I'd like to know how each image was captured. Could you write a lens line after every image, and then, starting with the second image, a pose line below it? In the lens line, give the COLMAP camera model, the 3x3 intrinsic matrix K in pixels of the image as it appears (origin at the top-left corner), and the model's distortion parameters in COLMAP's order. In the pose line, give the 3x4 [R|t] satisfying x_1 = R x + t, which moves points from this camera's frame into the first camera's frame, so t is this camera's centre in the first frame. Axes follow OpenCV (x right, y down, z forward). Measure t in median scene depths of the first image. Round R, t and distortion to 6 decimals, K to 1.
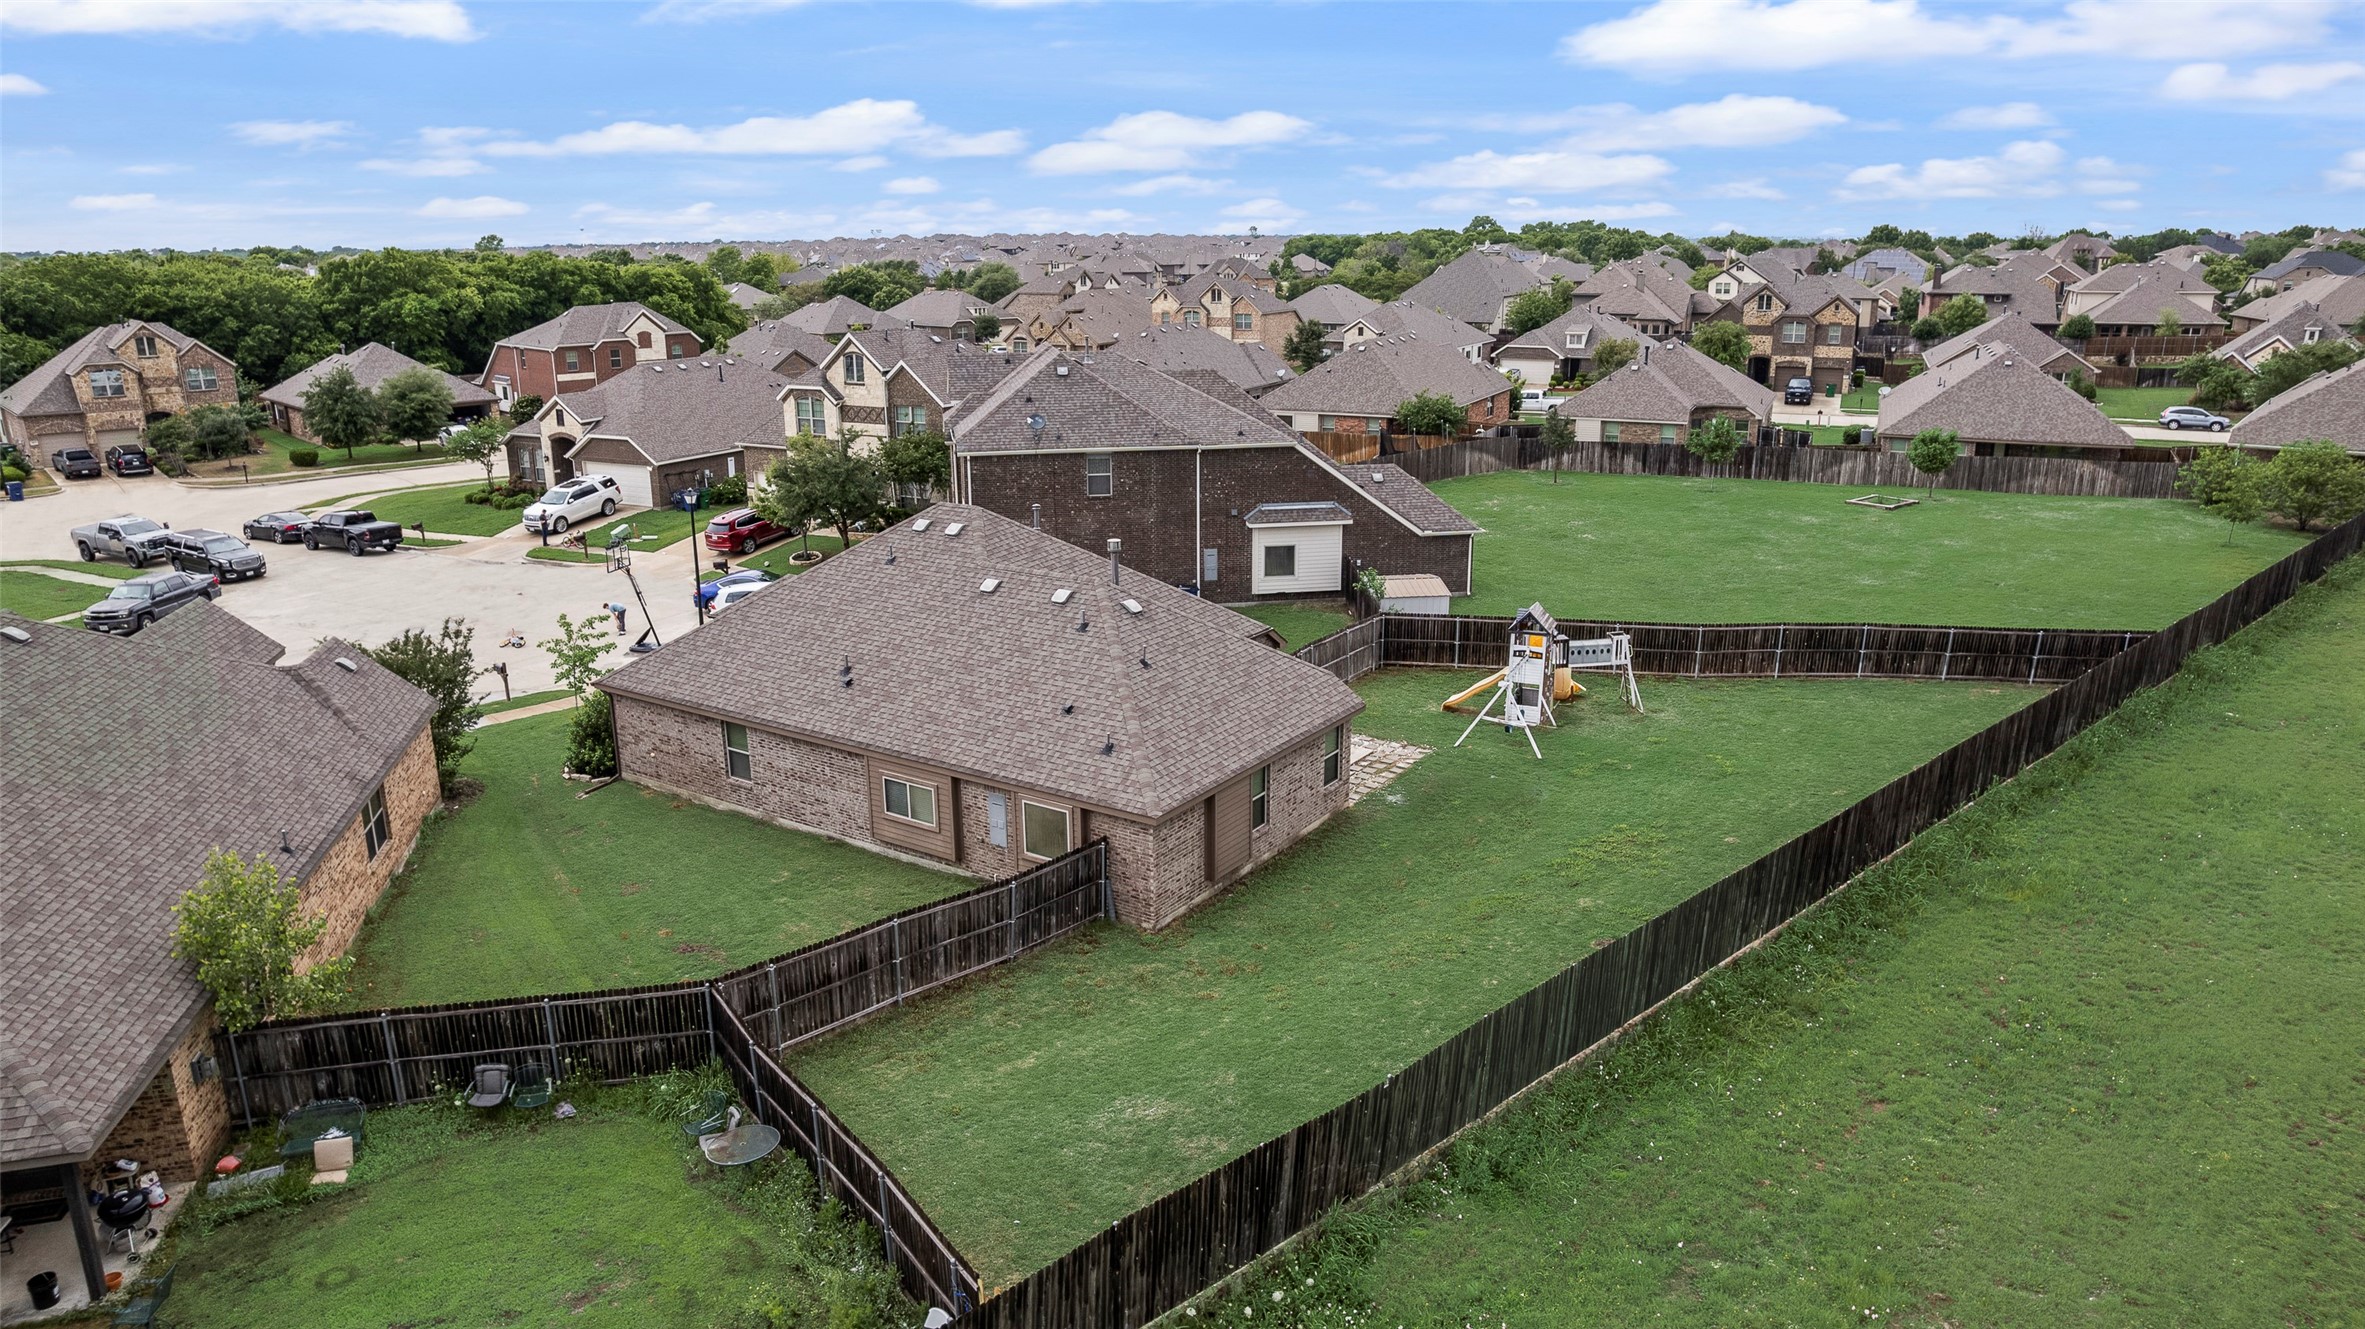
lens RADIAL K [[1532.3, 0, 1192.4], [0, 1532.3, 671.5], [0, 0, 1]] dist [-0.064845, 0.048073]
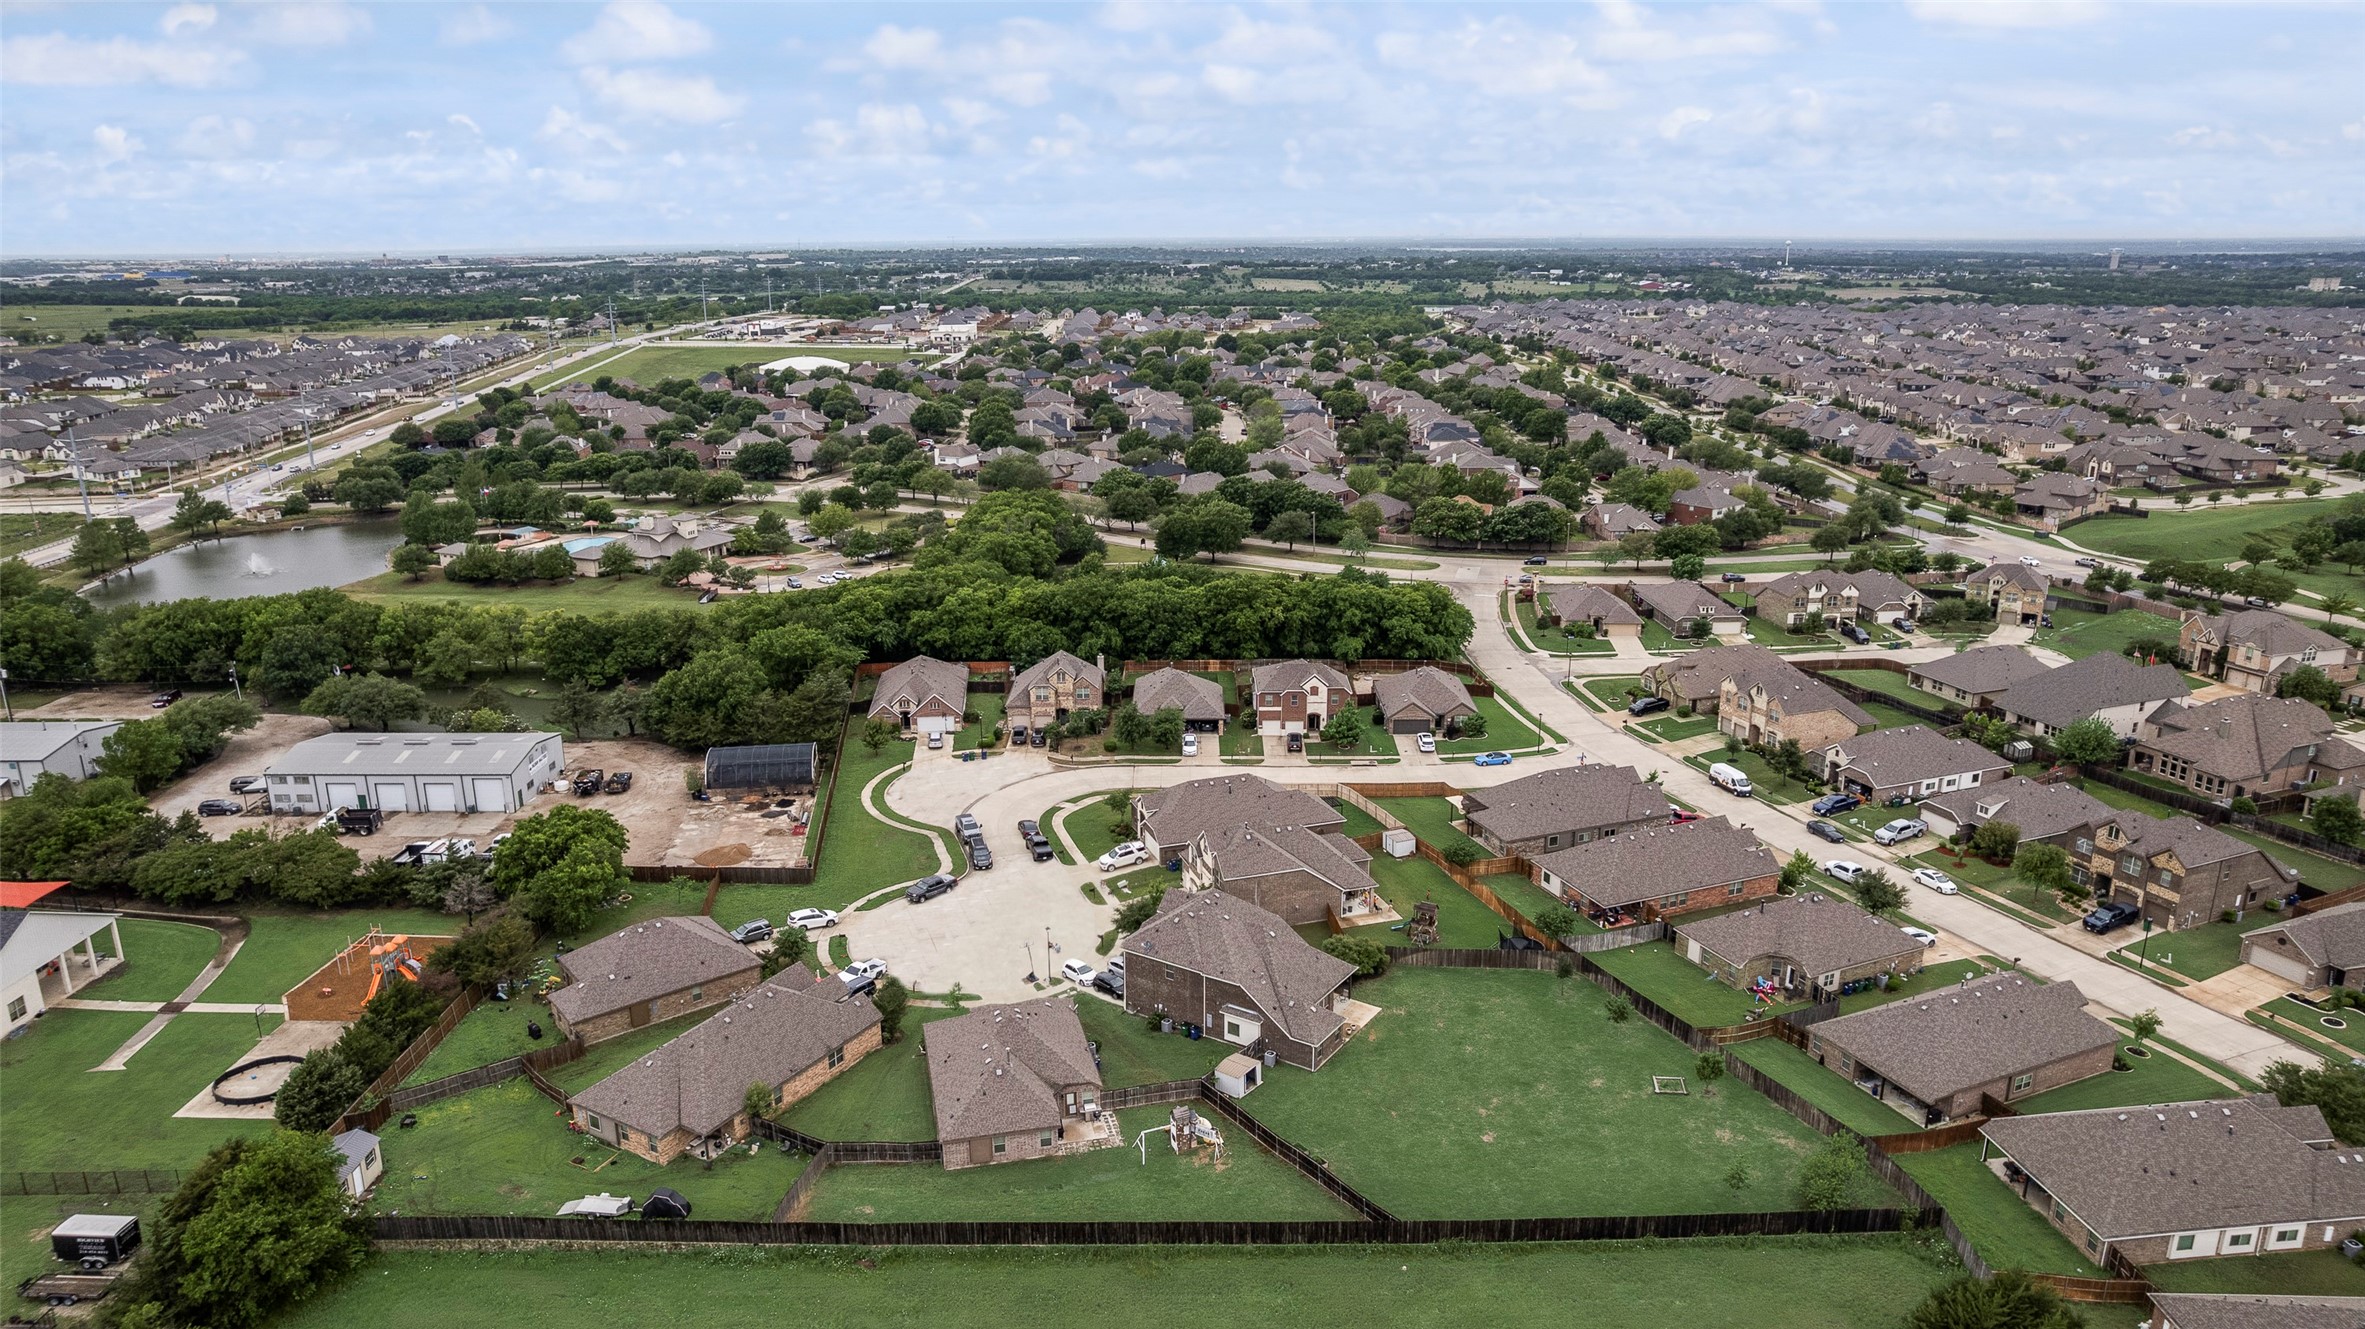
lens RADIAL K [[1532.3, 0, 1191.9], [0, 1532.3, 673.2], [0, 0, 1]] dist [-0.064845, 0.048073]
pose [[0.732603, 0.193416, -0.652597, 0.759762], [-0.188589, 0.978920, 0.078423, -0.413715], [0.654008, 0.065620, 0.753636, -0.423844]]
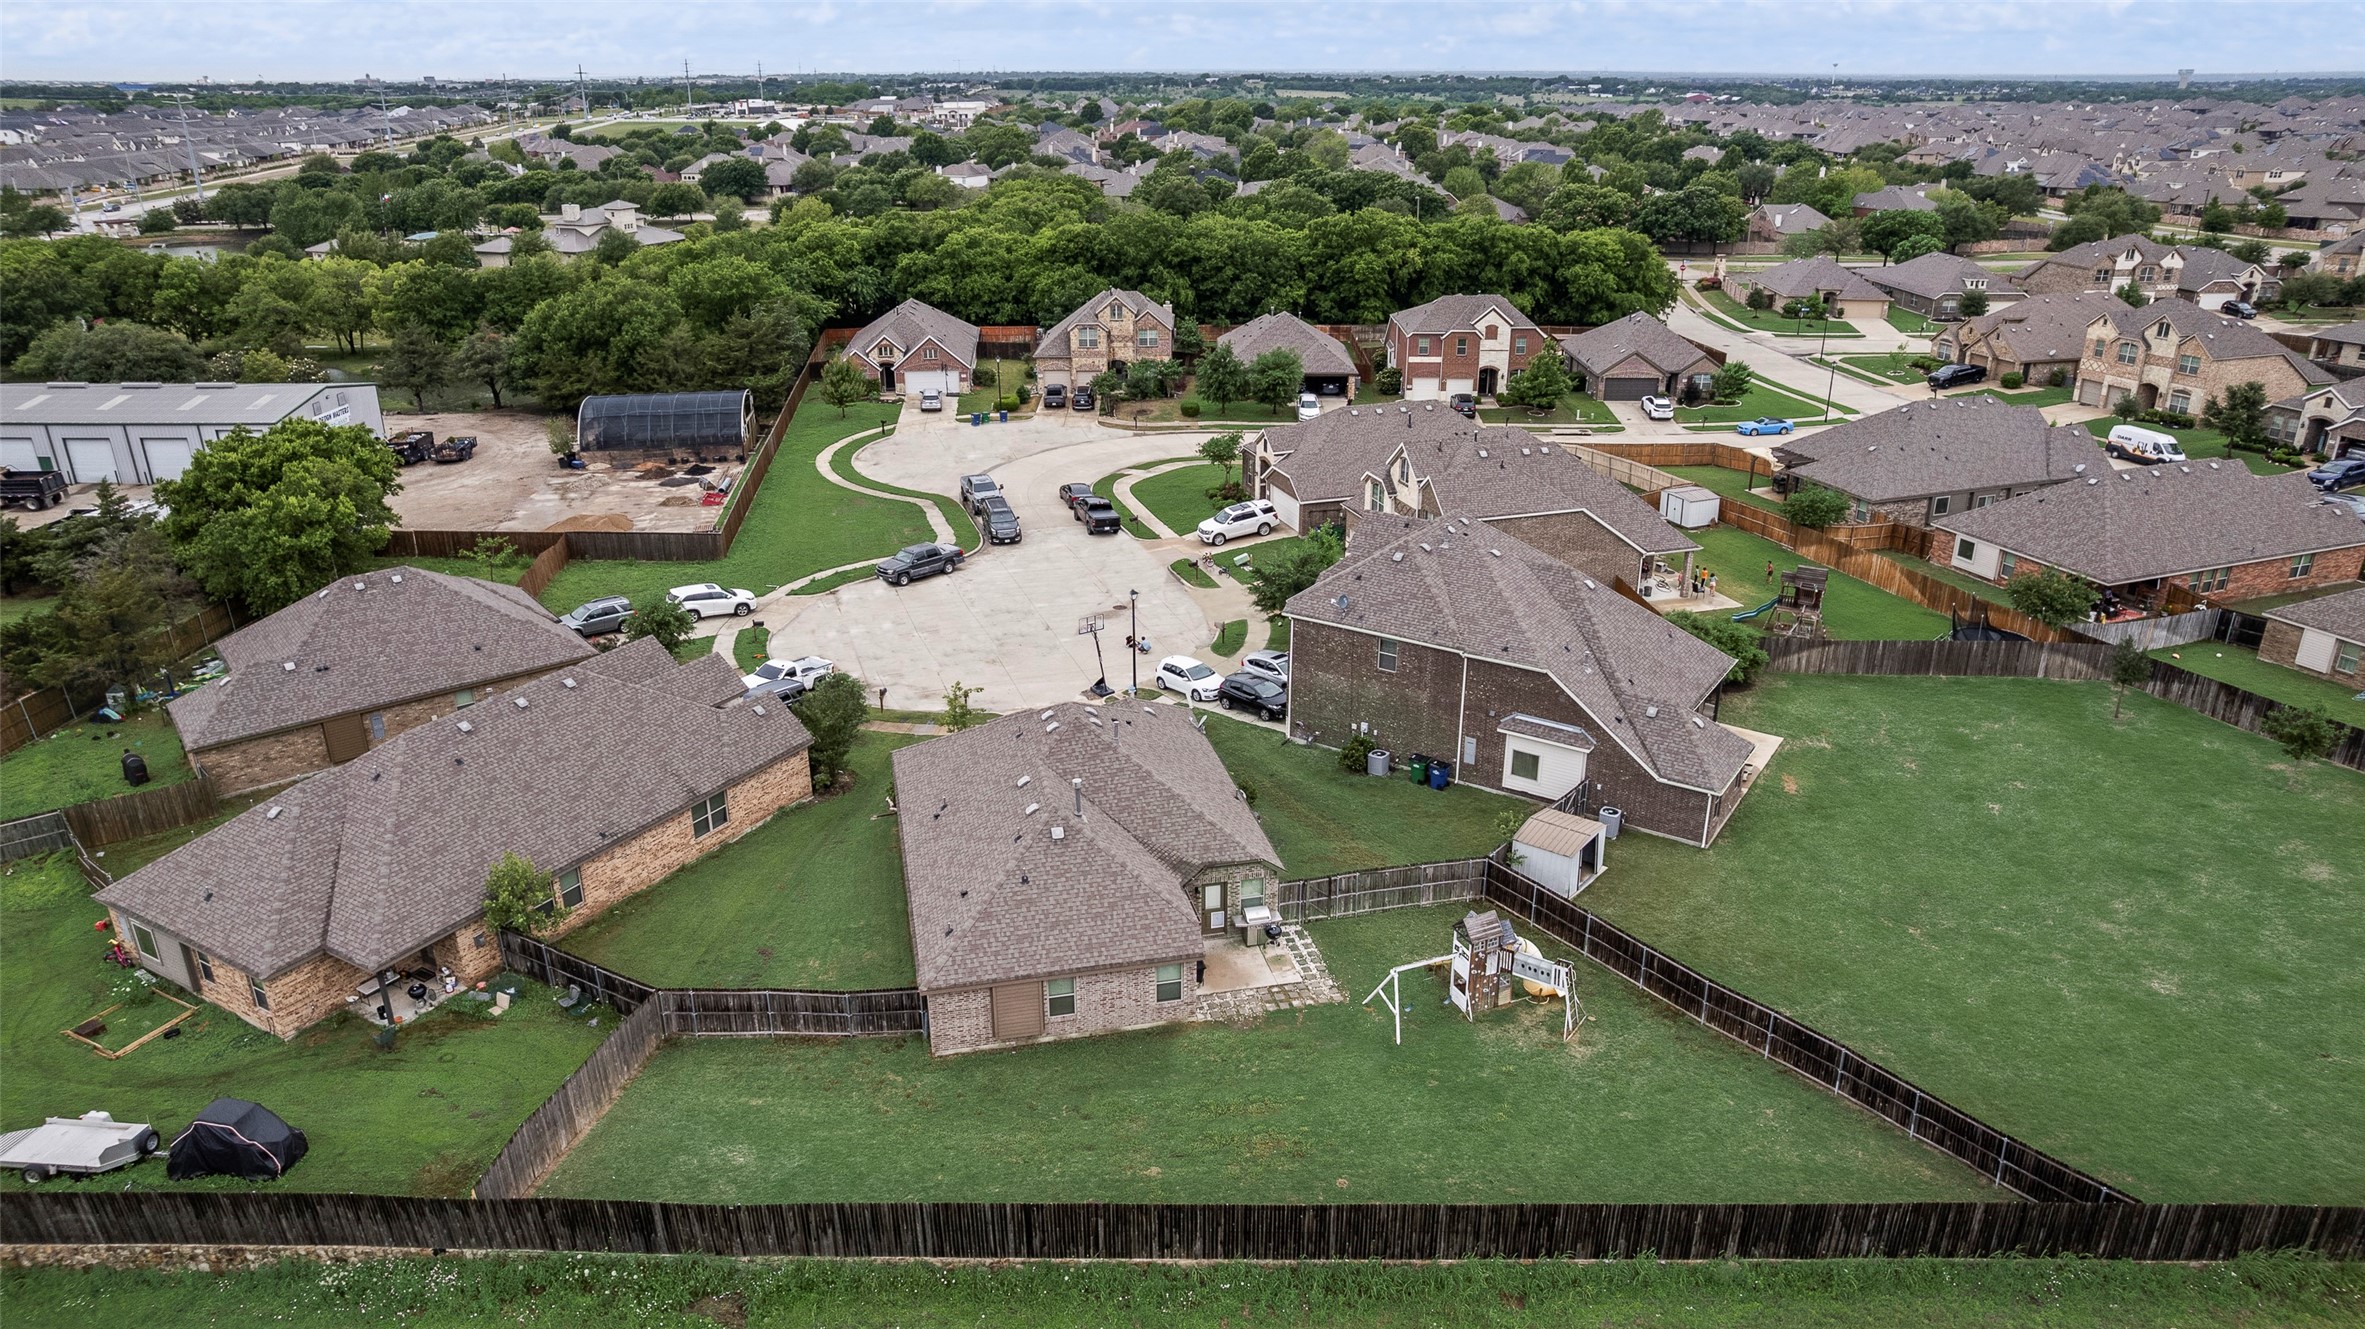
lens RADIAL K [[1532.3, 0, 1190.0], [0, 1532.3, 662.1], [0, 0, 1]] dist [-0.064845, 0.048073]
pose [[0.726574, 0.256922, -0.637245, 0.311938], [-0.193136, 0.966432, 0.169432, -0.157138], [0.659385, -0.000029, 0.751806, 0.005263]]
